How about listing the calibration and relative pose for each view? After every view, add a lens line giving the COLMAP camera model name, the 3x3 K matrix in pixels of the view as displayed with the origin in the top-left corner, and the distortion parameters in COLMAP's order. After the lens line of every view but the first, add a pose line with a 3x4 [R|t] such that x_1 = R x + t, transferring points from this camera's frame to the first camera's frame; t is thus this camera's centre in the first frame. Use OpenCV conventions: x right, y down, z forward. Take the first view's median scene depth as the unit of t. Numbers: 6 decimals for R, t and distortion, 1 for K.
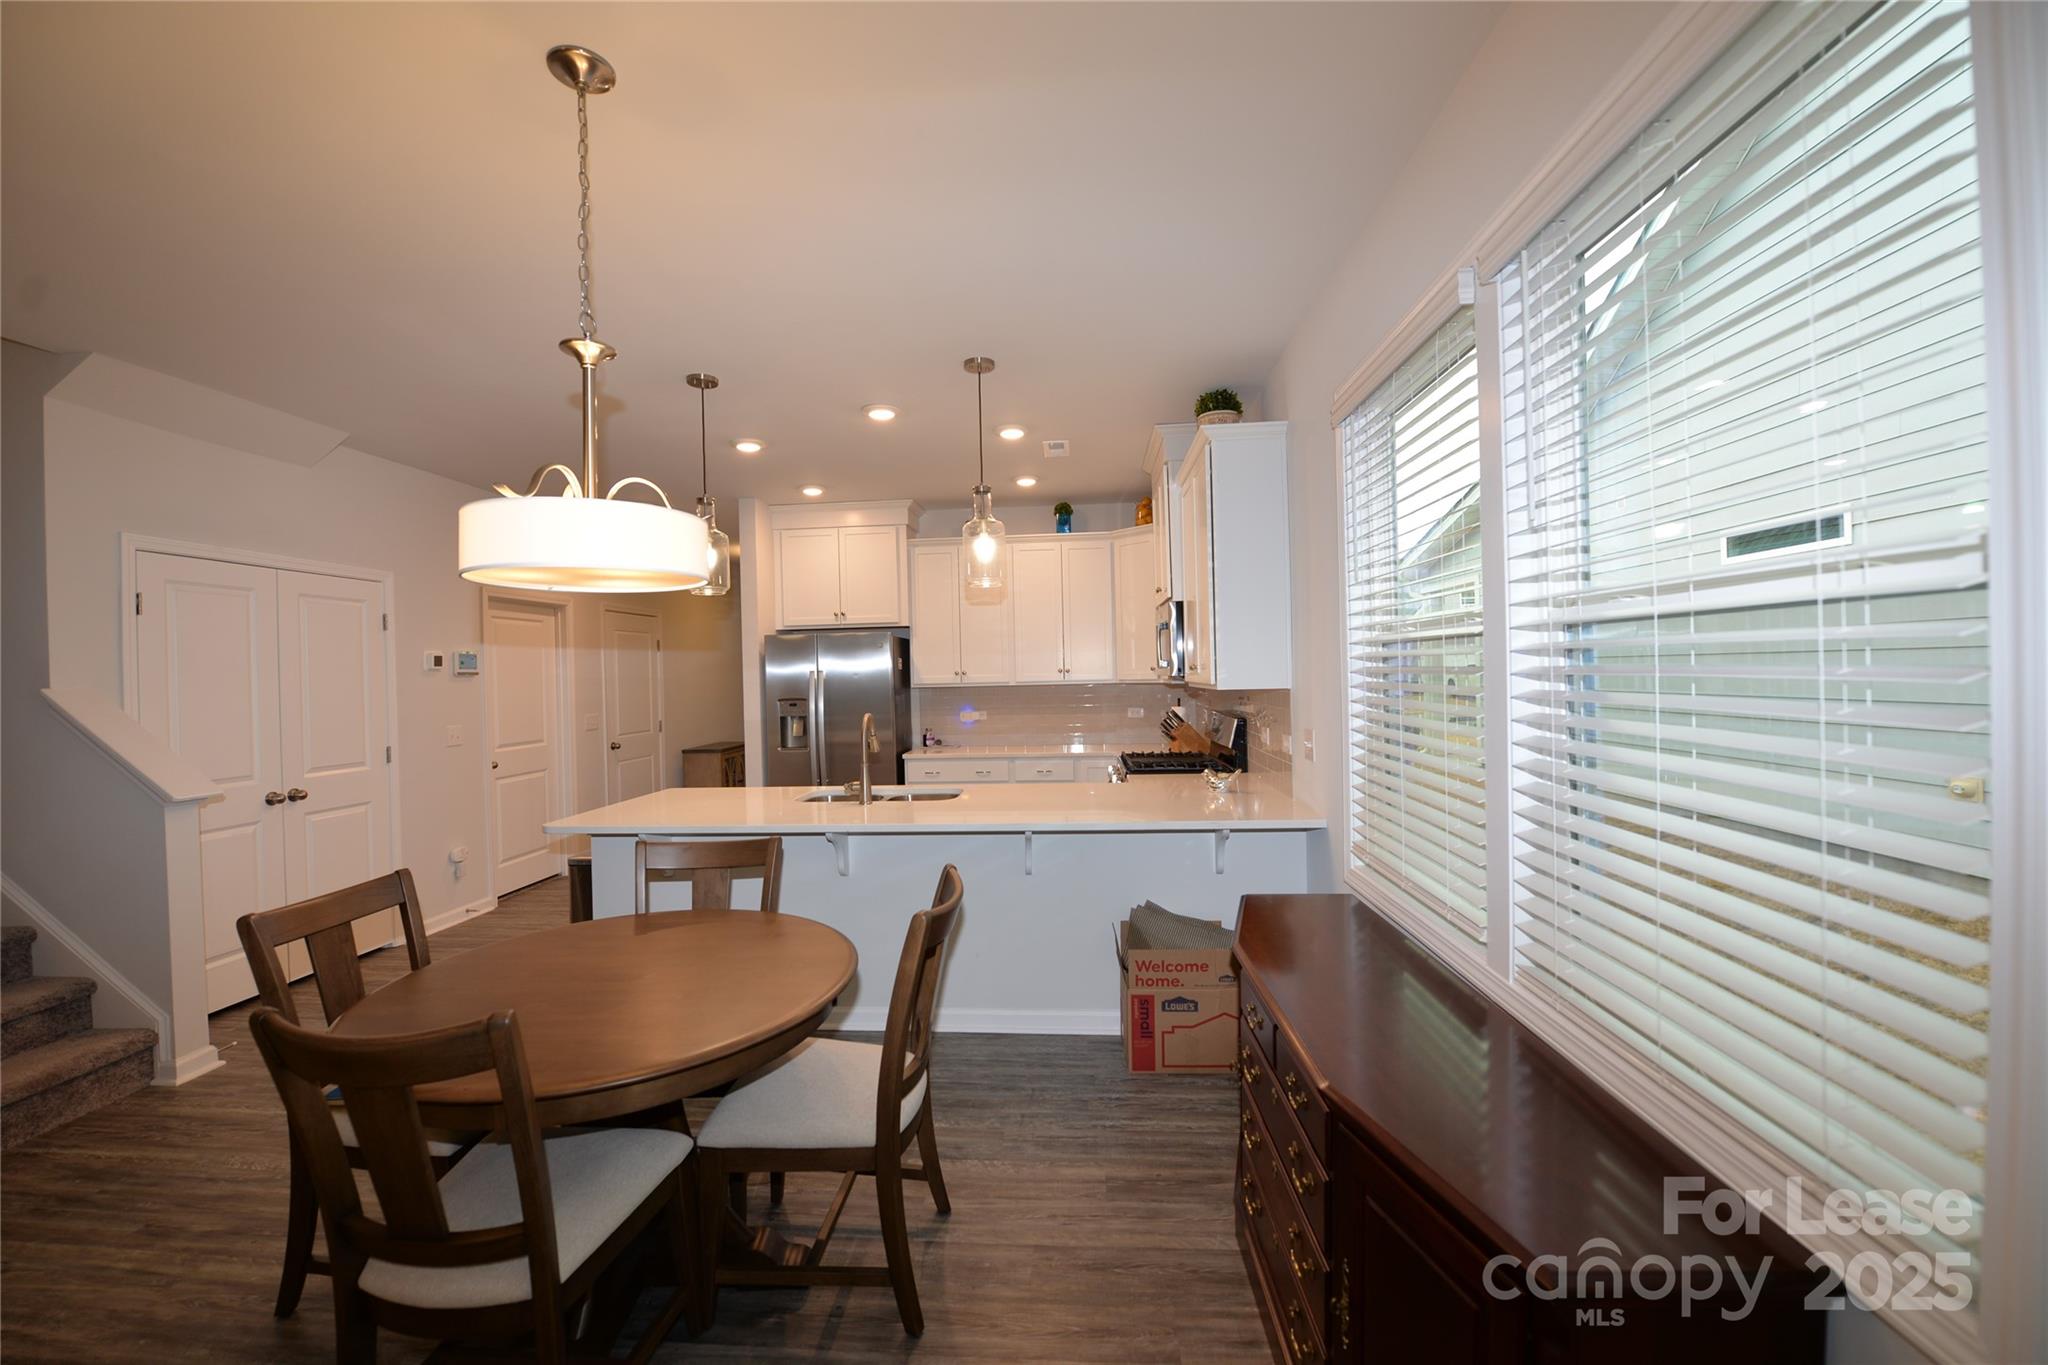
lens RADIAL K [[815.7, 0, 1024.0], [0, 815.7, 682.5], [0, 0, 1]] dist [-0.017162, -0.000826]
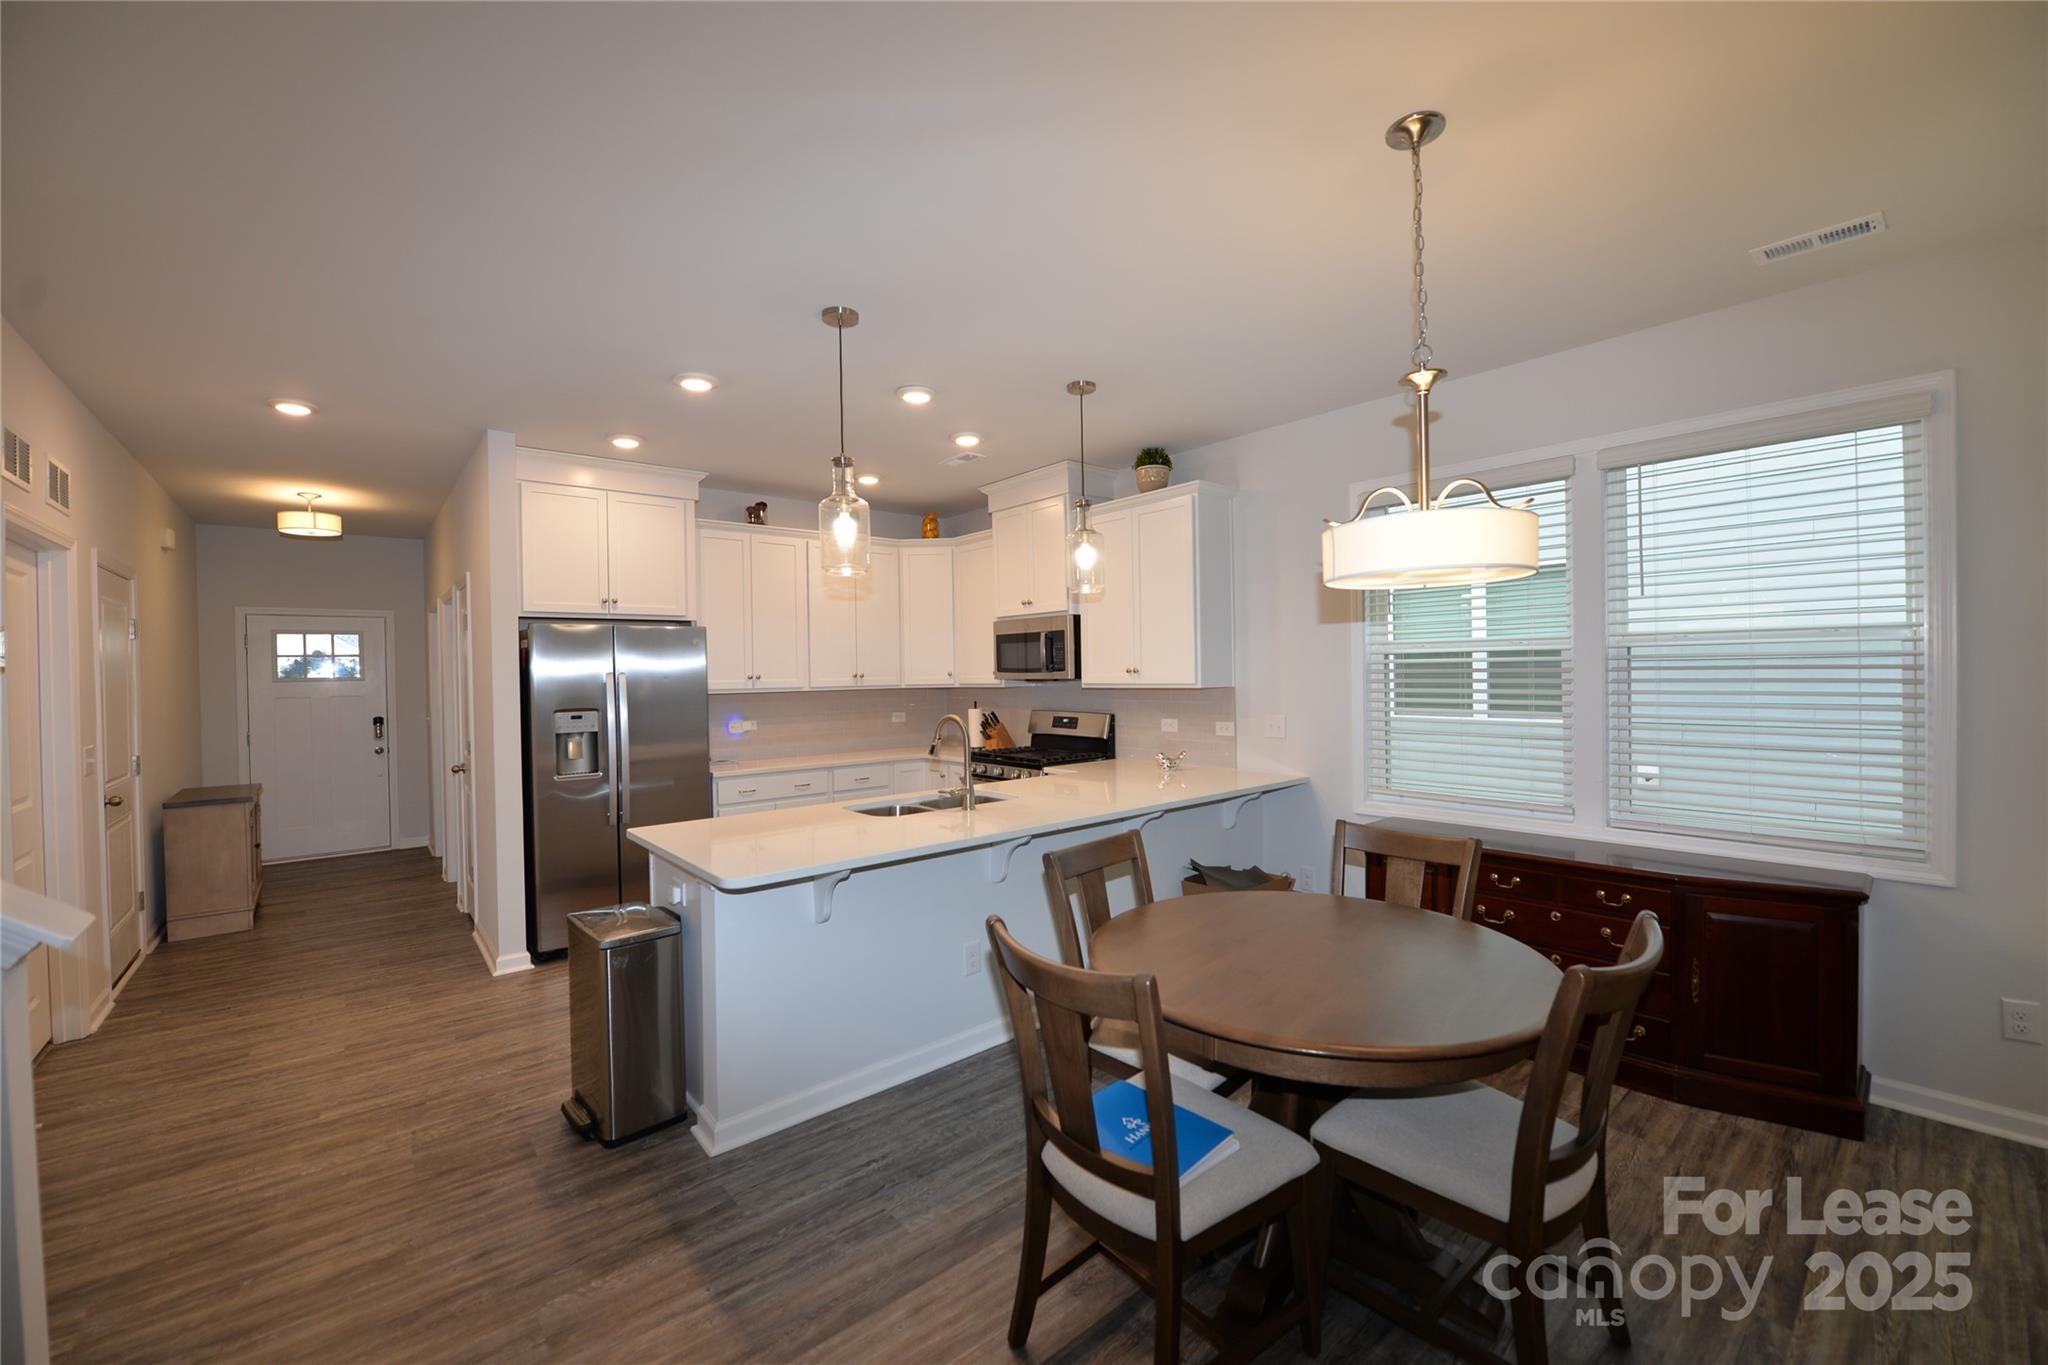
lens RADIAL K [[815.7, 0, 1024.0], [0, 815.7, 682.5], [0, 0, 1]] dist [-0.017162, -0.000826]
pose [[0.713695, 0.004037, 0.700445, -0.514113], [0.007169, 0.999889, -0.013067, 0.008478], [-0.700420, 0.014348, 0.713587, 0.172666]]
